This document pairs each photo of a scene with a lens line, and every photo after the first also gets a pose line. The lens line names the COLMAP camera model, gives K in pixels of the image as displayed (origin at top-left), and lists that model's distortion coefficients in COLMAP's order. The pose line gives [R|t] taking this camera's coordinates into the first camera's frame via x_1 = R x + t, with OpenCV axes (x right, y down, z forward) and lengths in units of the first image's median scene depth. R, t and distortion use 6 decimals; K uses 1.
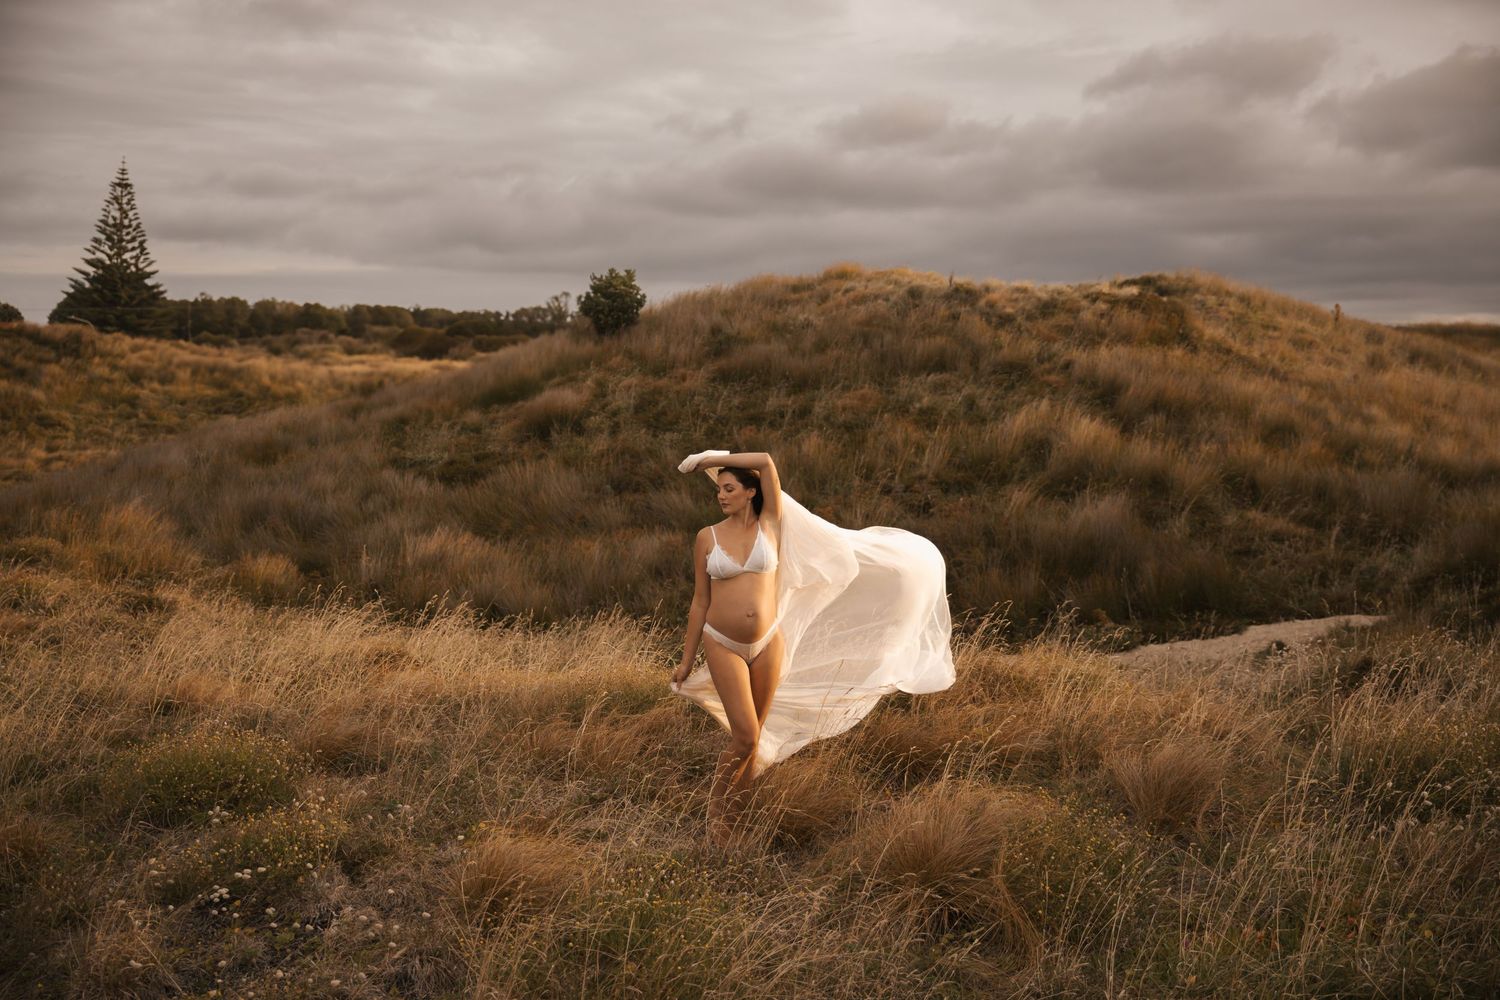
lens RADIAL K [[1689.9, 0, 755.2], [0, 1689.9, 500.5], [0, 0, 1]] dist [0.010688, 0.000000]
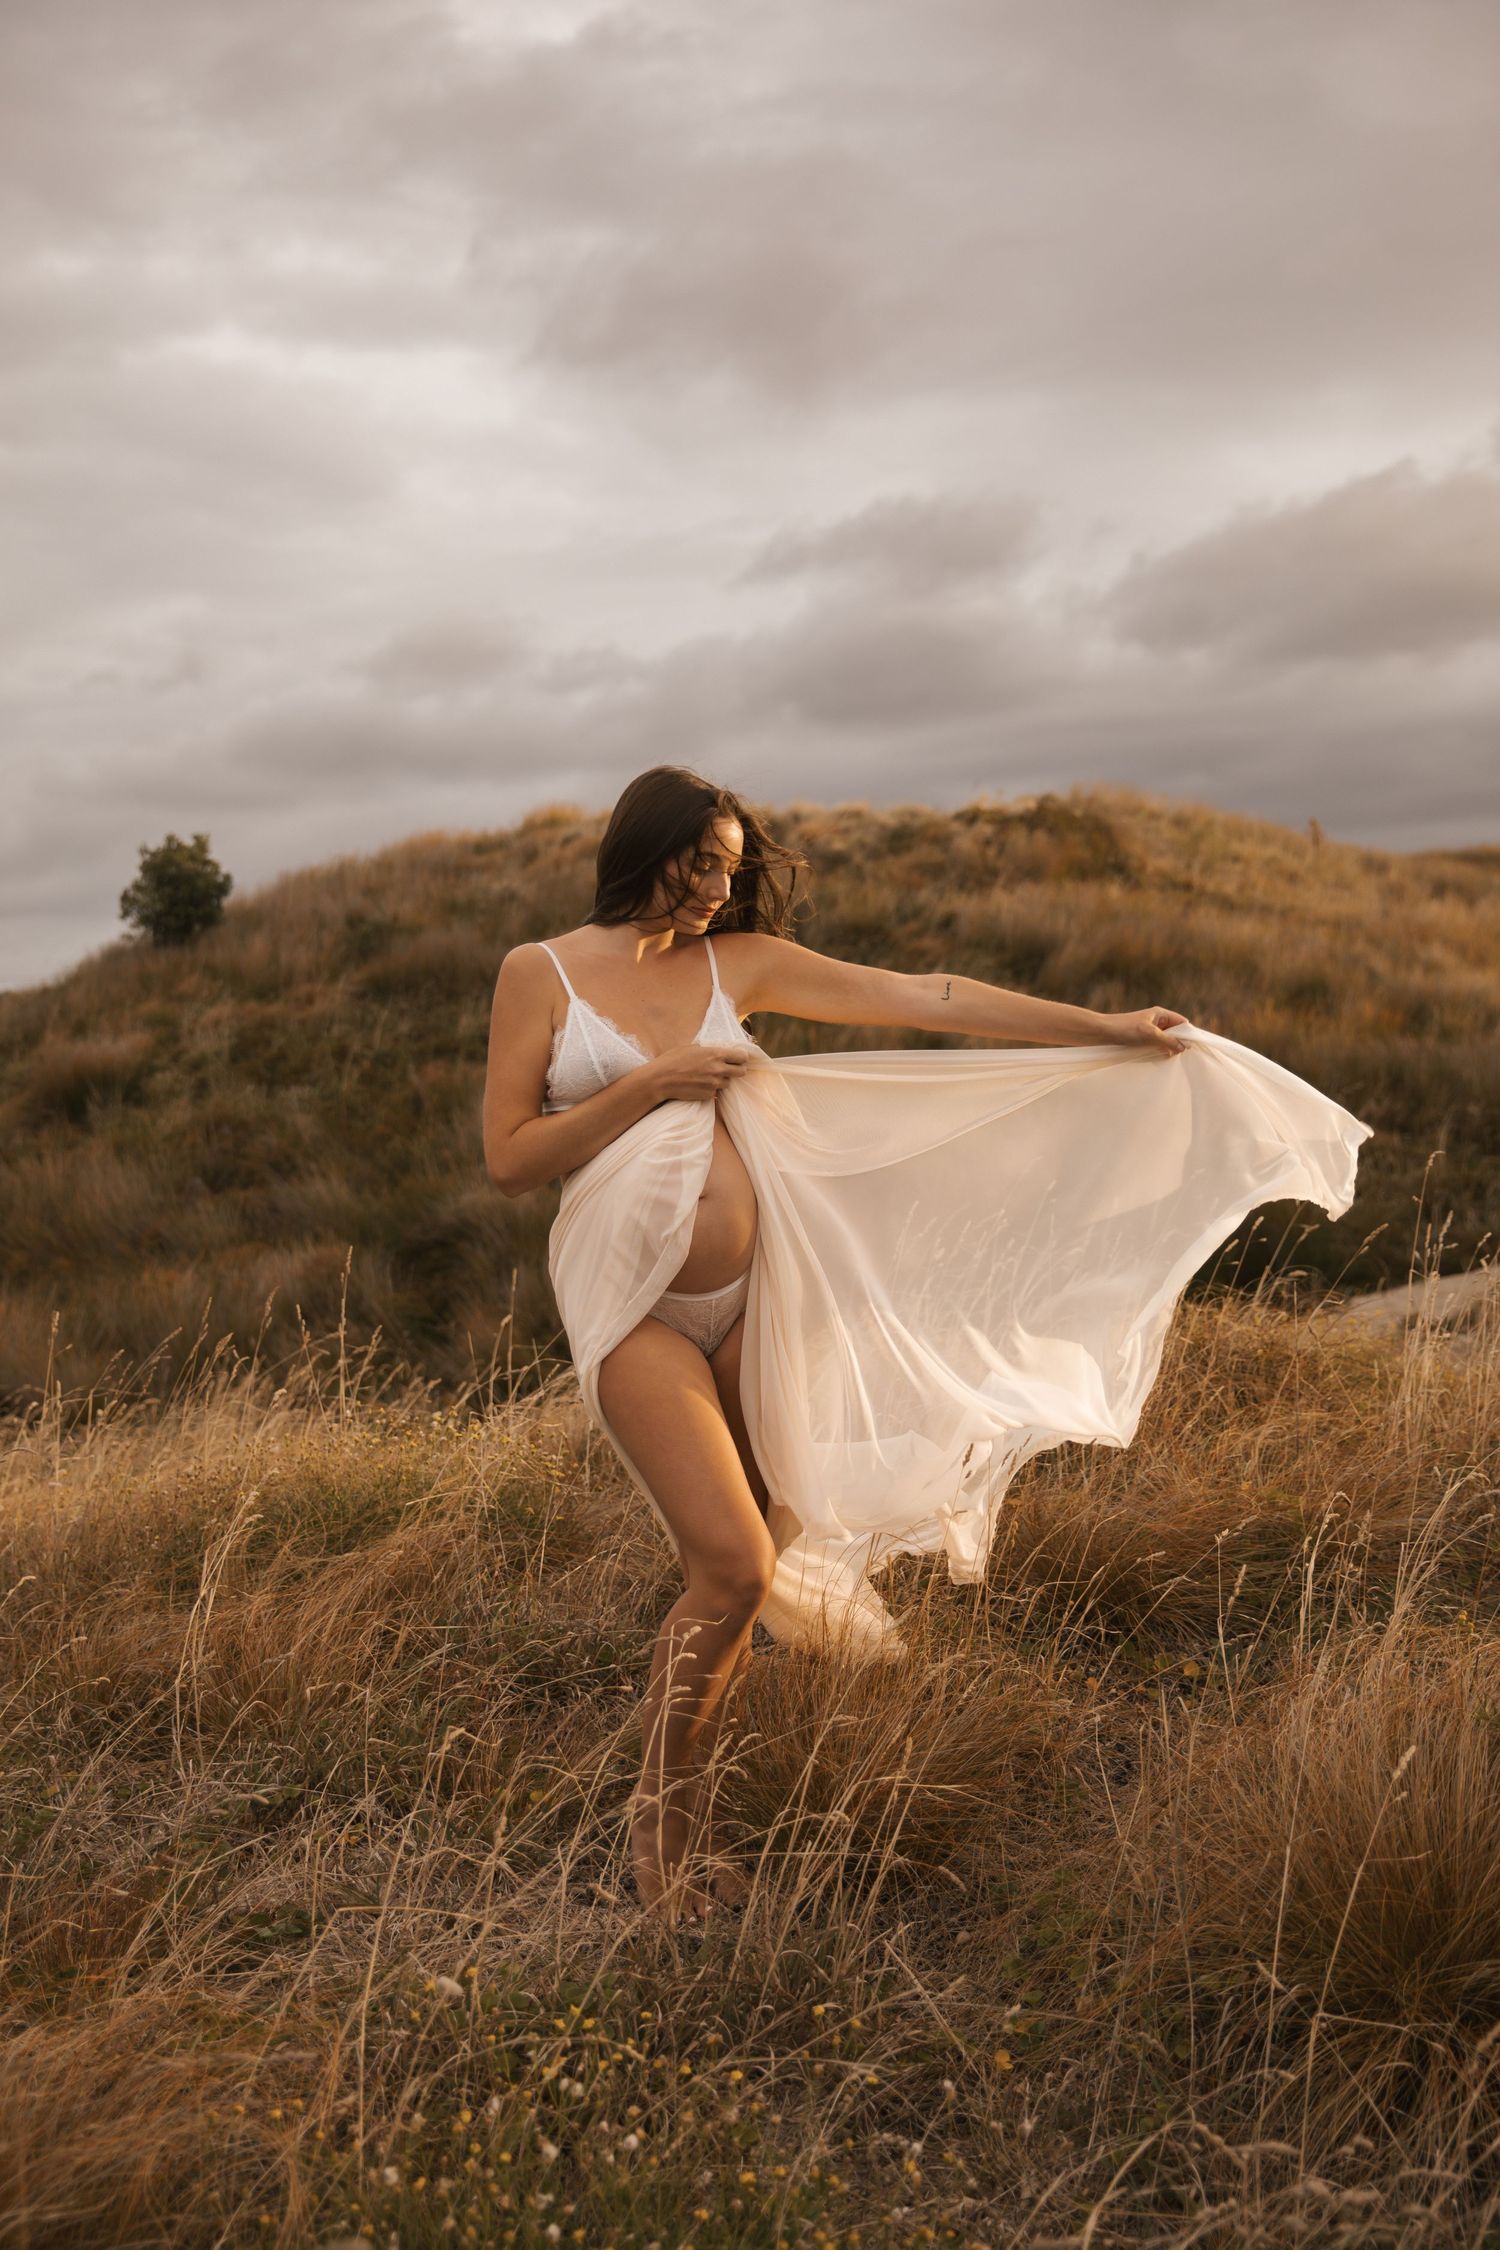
lens RADIAL K [[2489.7, 0, 745.7], [0, 2489.7, 1130.8], [0, 0, 1]] dist [-0.017733, 0.000000]
pose [[0.986495, -0.092371, 0.135257, -0.014520], [0.097756, 0.994639, -0.033712, 0.017829], [-0.131418, 0.046479, 0.990237, 0.128049]]
